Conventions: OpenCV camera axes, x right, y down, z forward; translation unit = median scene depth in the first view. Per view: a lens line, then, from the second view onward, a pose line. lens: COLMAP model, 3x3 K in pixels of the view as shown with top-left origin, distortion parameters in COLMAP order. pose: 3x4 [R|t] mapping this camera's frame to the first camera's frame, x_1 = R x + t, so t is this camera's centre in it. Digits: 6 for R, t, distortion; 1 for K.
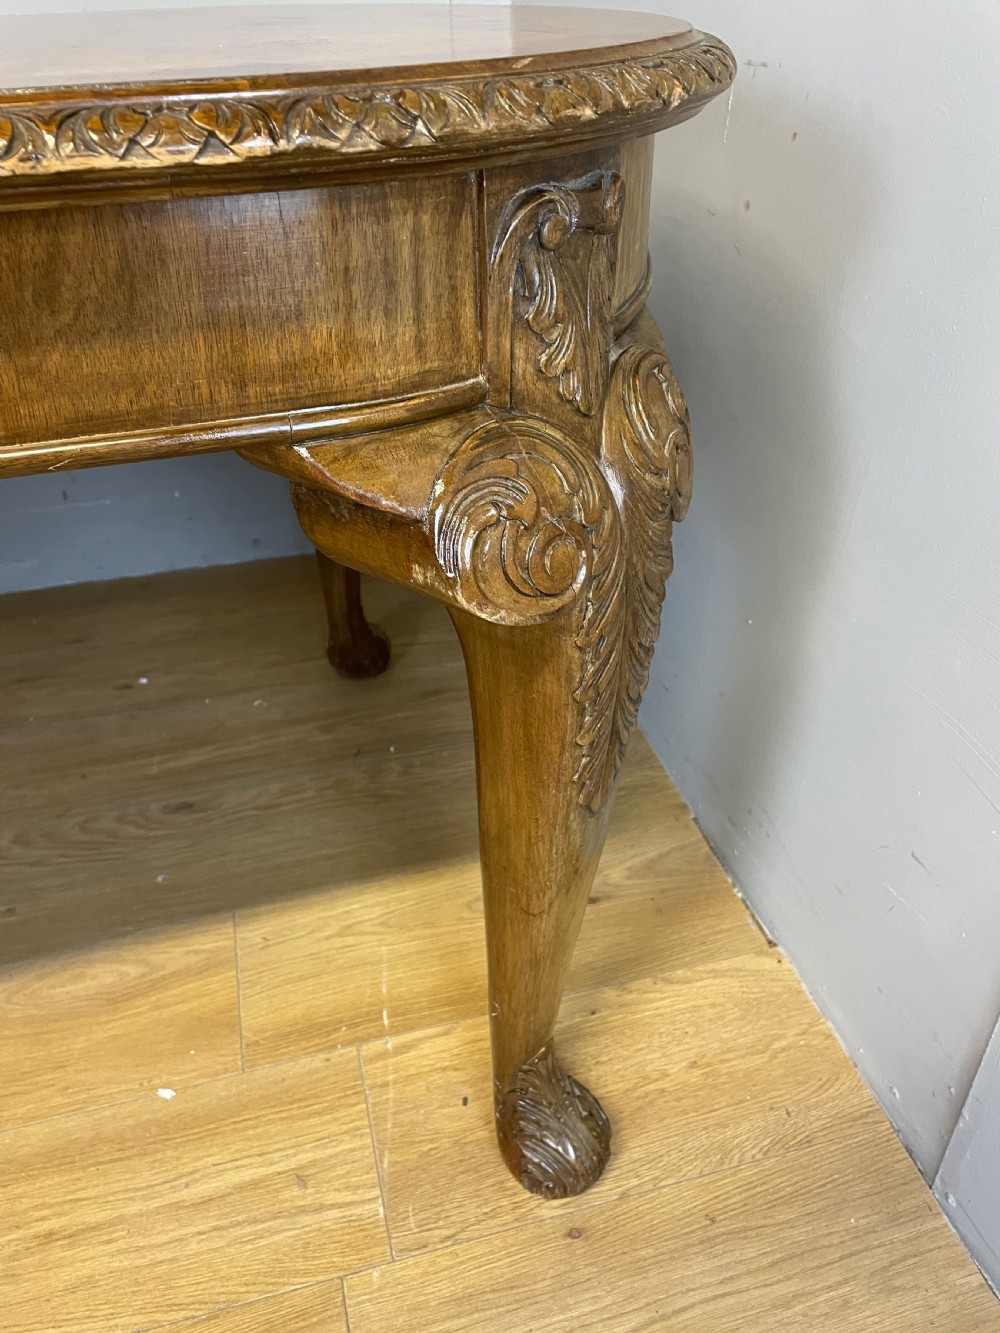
lens RADIAL K [[1044.7, 0, 519.2], [0, 1044.7, 660.9], [0, 0, 1]] dist [0.108433, -0.137433]
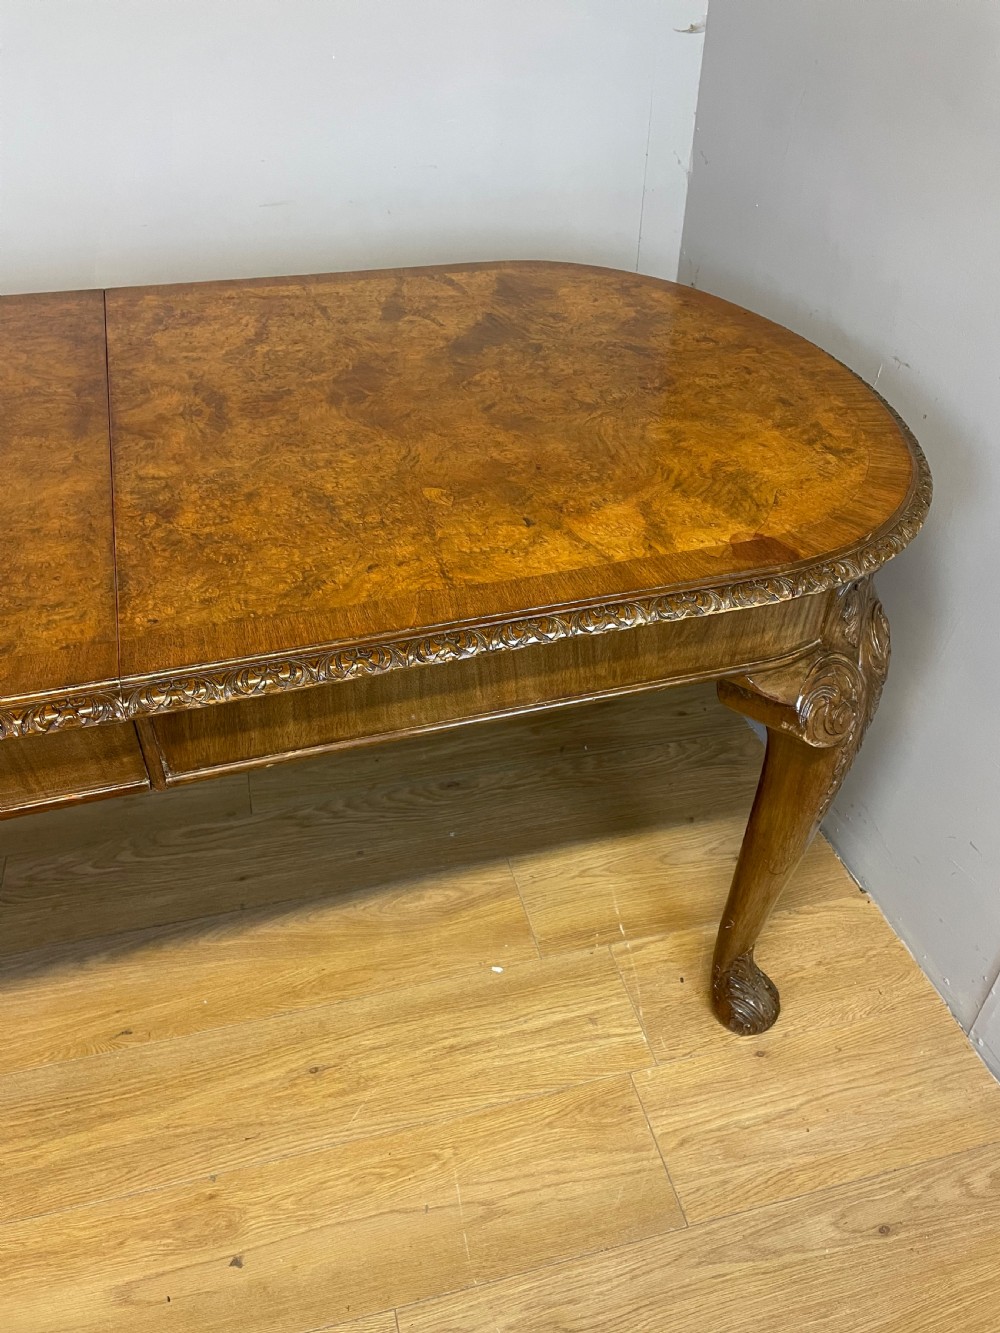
lens RADIAL K [[1044.7, 0, 521.3], [0, 1044.7, 661.7], [0, 0, 1]] dist [0.108433, -0.137433]
pose [[0.999356, 0.030279, 0.019240, -0.361618], [-0.031369, 0.997758, 0.059114, -0.171379], [-0.017407, -0.059680, 0.998066, -0.621424]]
